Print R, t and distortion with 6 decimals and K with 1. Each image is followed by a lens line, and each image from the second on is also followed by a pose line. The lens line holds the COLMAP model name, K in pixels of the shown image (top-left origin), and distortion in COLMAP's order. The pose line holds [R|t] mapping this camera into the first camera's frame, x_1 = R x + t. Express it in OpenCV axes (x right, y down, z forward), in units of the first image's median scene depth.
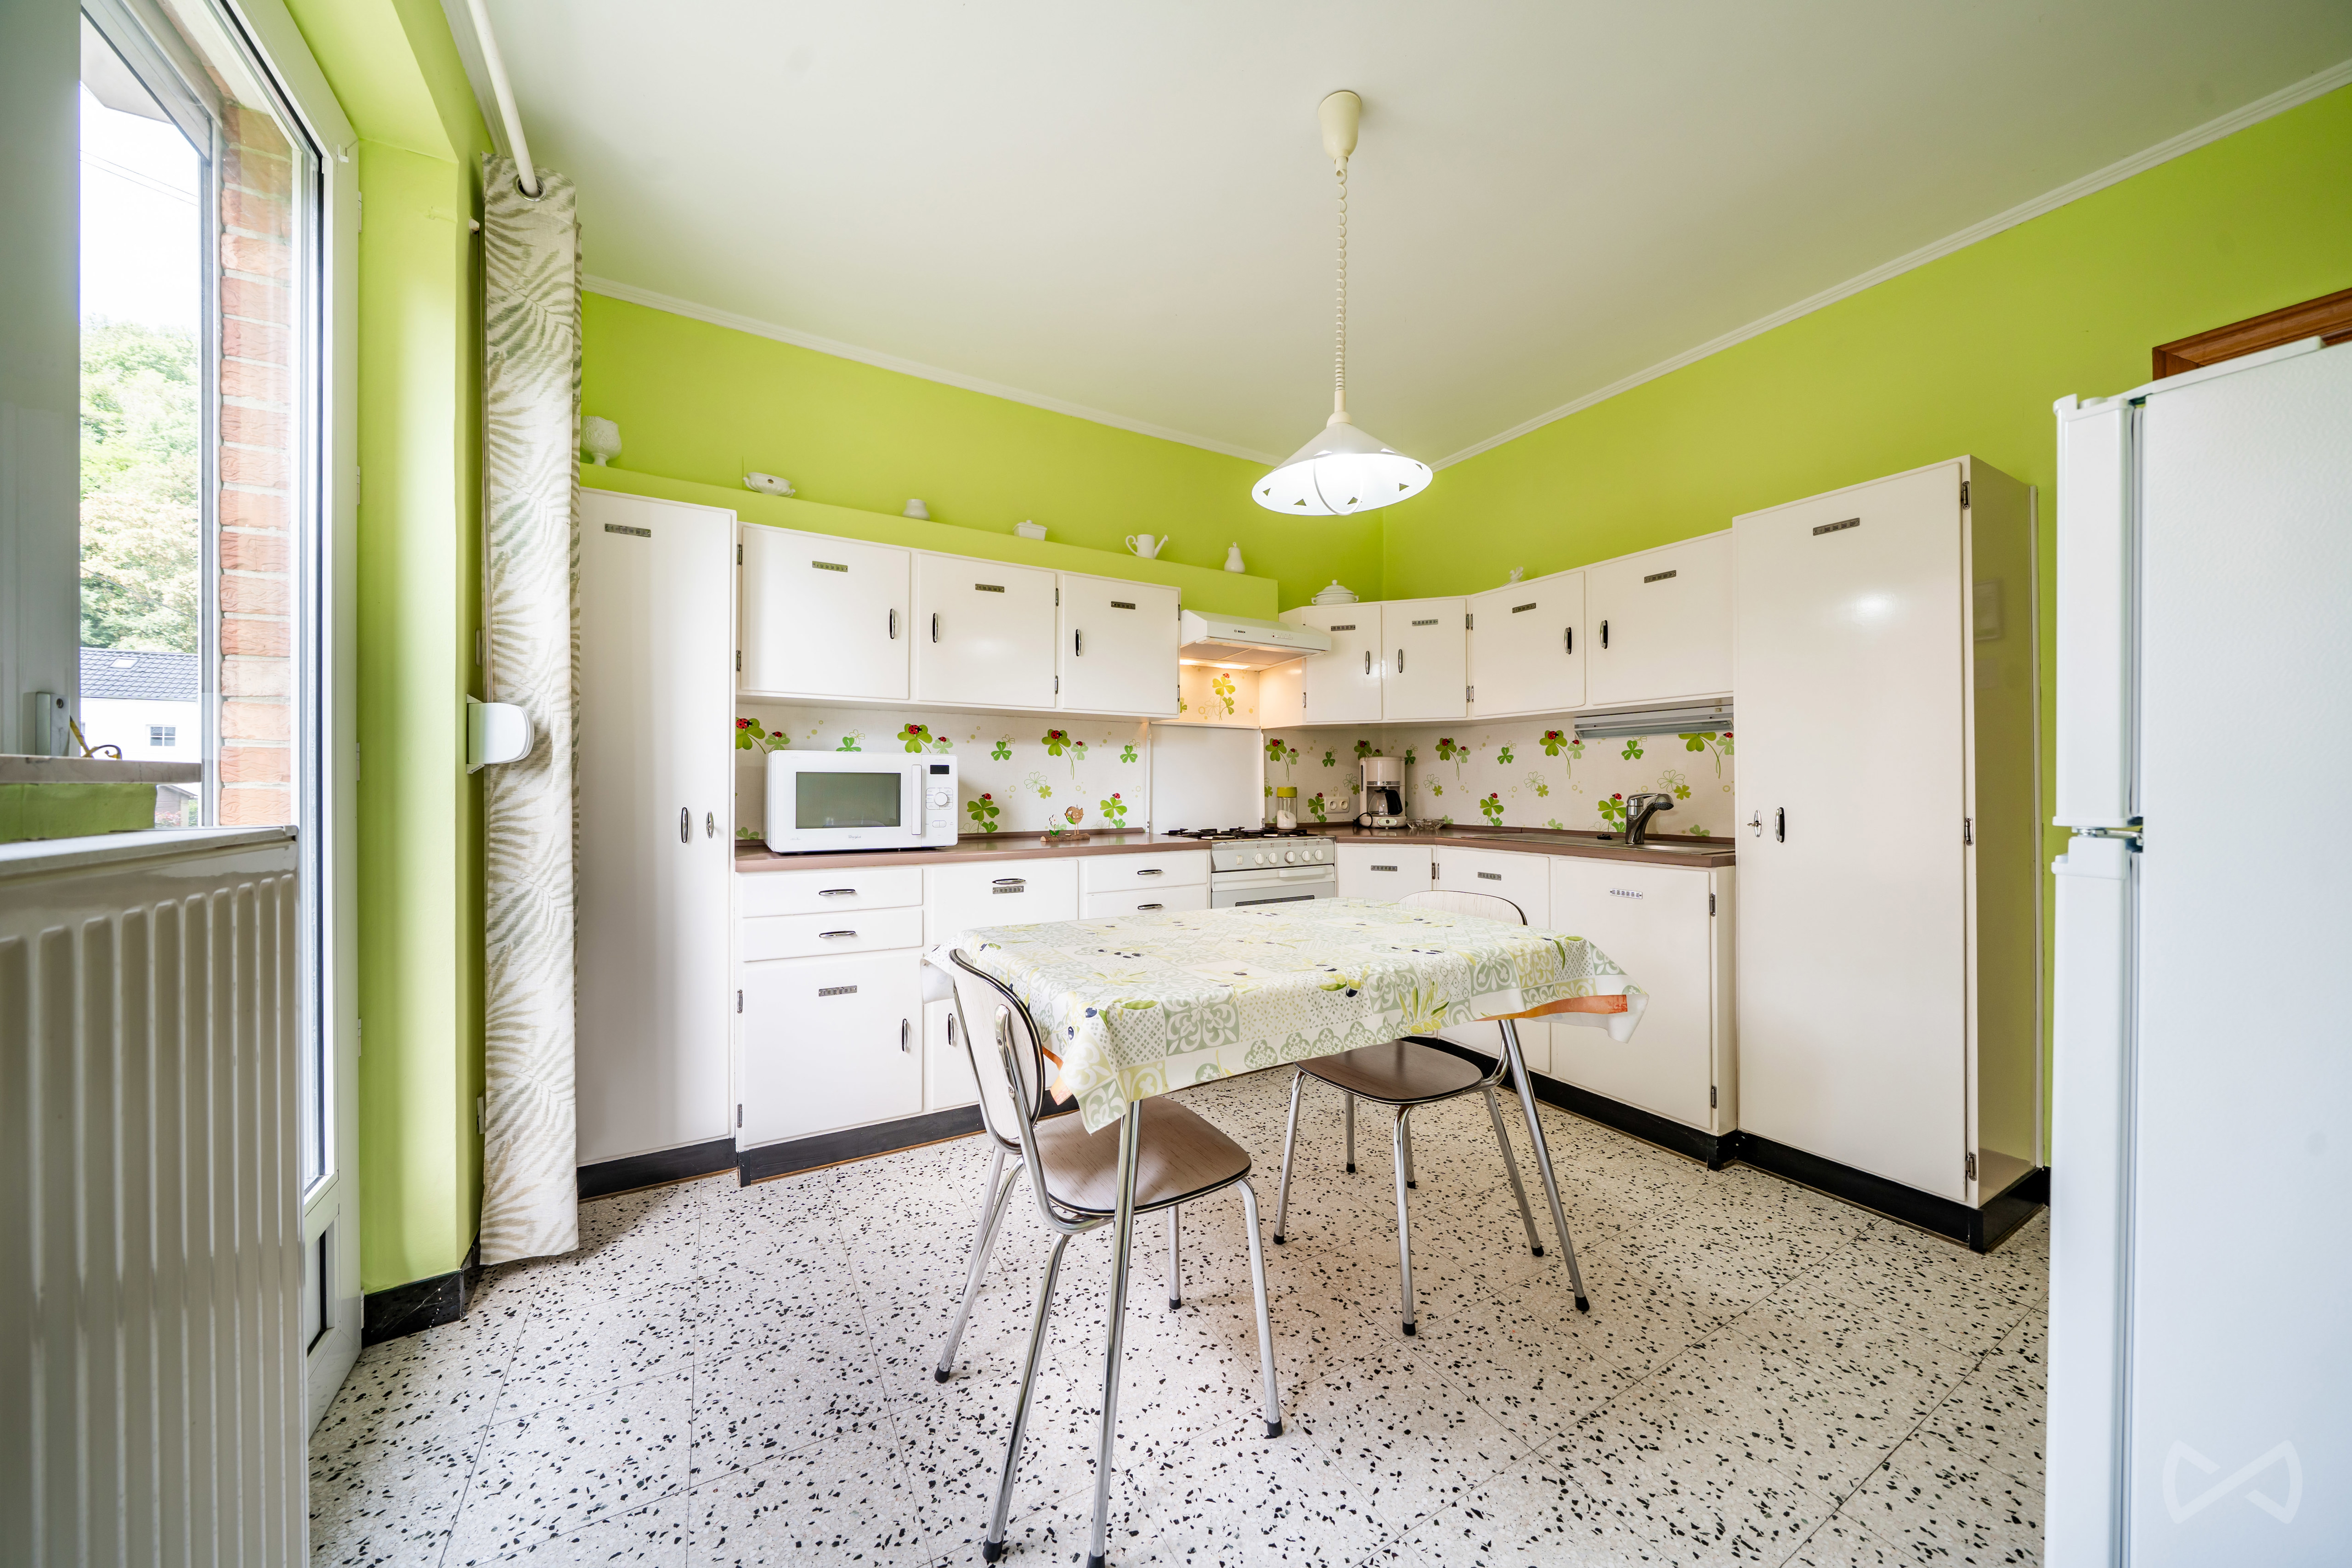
lens RADIAL K [[811.0, 0, 1162.2], [0, 811.0, 783.5], [0, 0, 1]] dist [-0.000716, -0.000035]
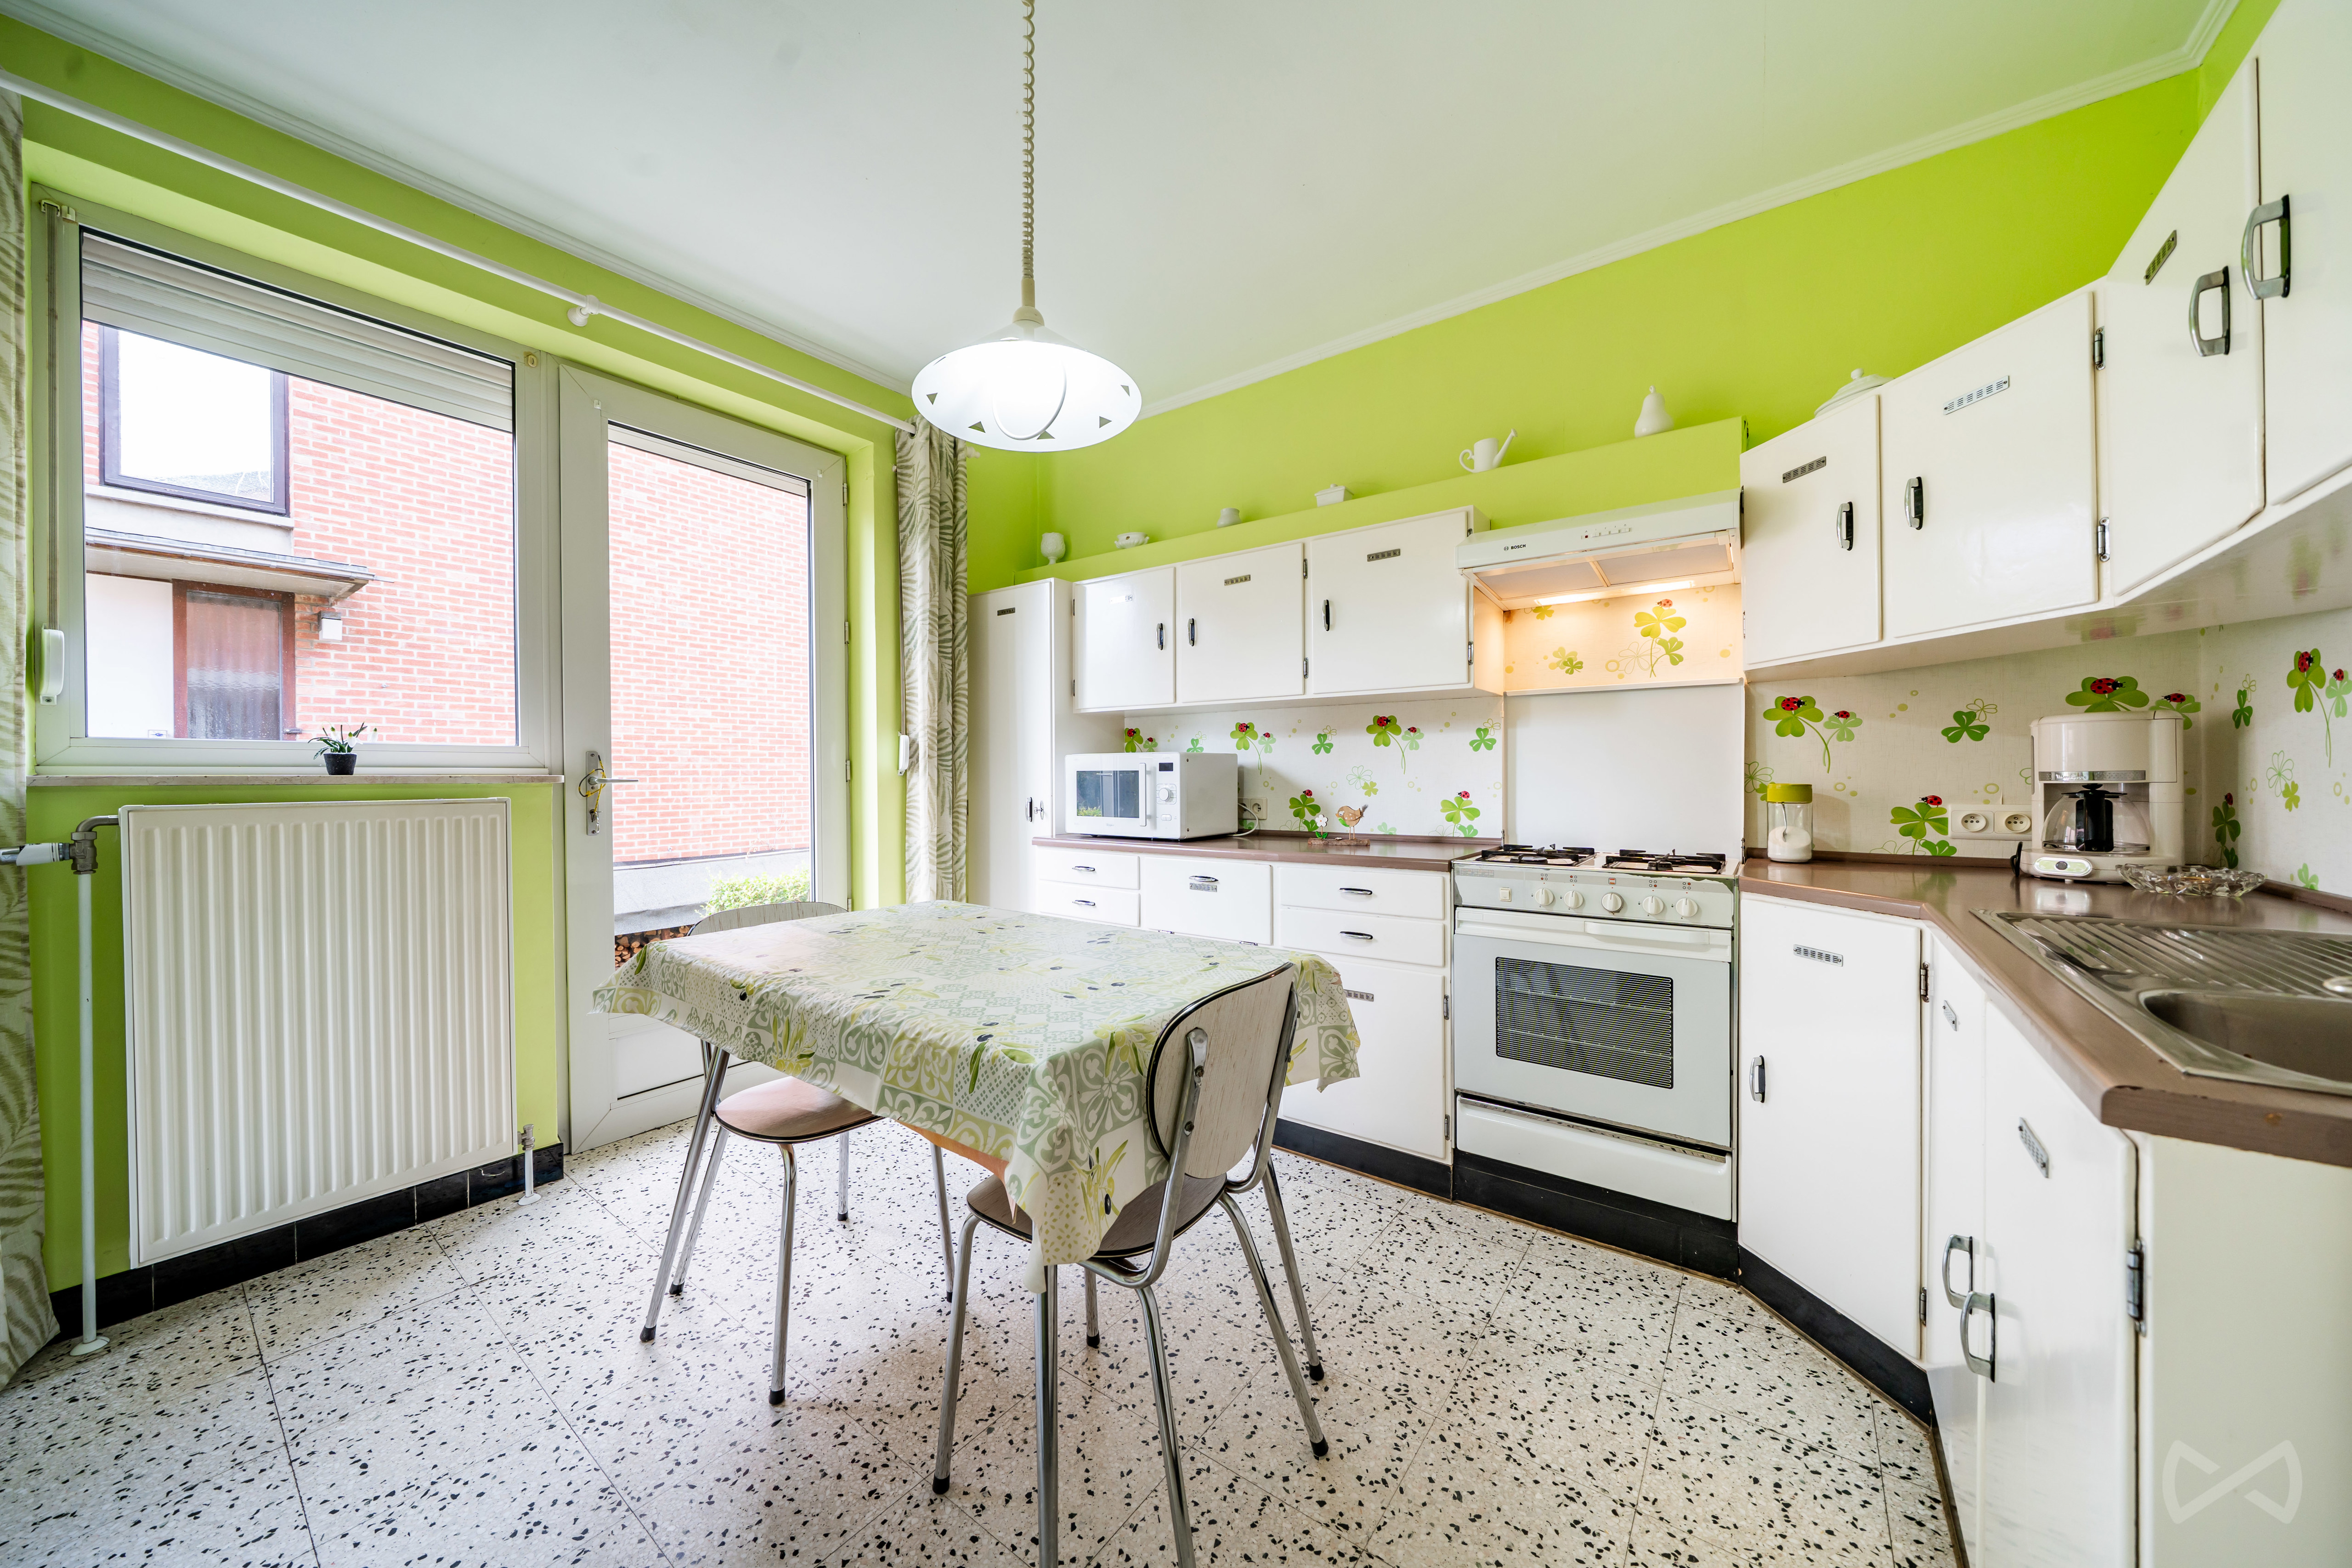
lens RADIAL K [[811.0, 0, 1162.0], [0, 811.0, 782.8], [0, 0, 1]] dist [-0.000716, -0.000035]
pose [[0.391875, 0.003939, -0.920010, 0.567704], [0.004678, 0.999969, 0.006274, -0.002269], [0.920006, -0.006762, 0.391845, 0.460763]]
